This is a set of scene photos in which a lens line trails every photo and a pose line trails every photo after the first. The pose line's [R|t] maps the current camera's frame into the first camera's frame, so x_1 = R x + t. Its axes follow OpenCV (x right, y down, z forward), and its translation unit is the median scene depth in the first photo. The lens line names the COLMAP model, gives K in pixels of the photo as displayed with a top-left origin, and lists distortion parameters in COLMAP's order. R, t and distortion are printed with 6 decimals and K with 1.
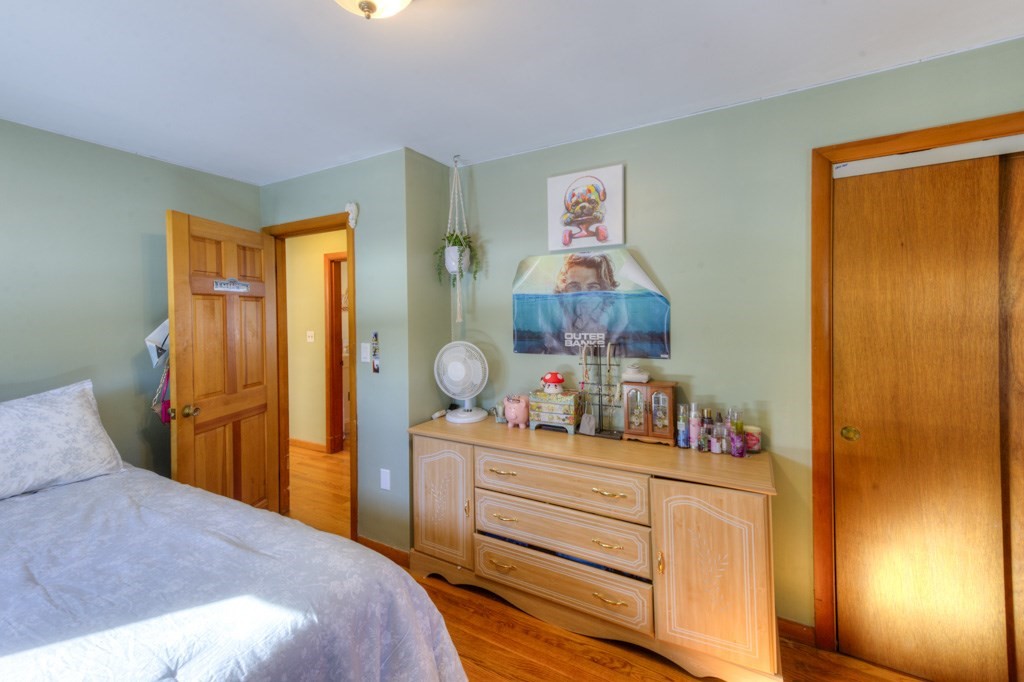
lens RADIAL K [[410.8, 0, 512.4], [0, 410.8, 324.2], [0, 0, 1]] dist [0.000589, 0.000048]
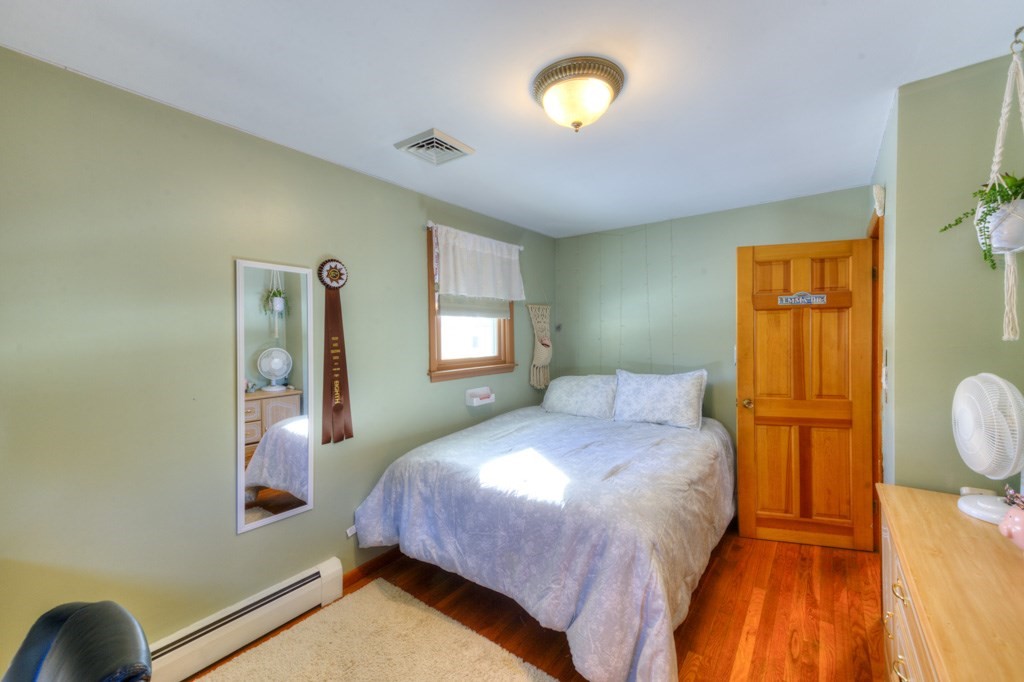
lens RADIAL K [[408.2, 0, 515.0], [0, 408.2, 346.7], [0, 0, 1]] dist [0.025238, -0.000249]
pose [[-0.145471, 0.046337, -0.988277, 0.529879], [-0.007542, 0.998822, 0.047942, -0.017317], [0.989334, 0.014427, -0.144950, 0.445652]]
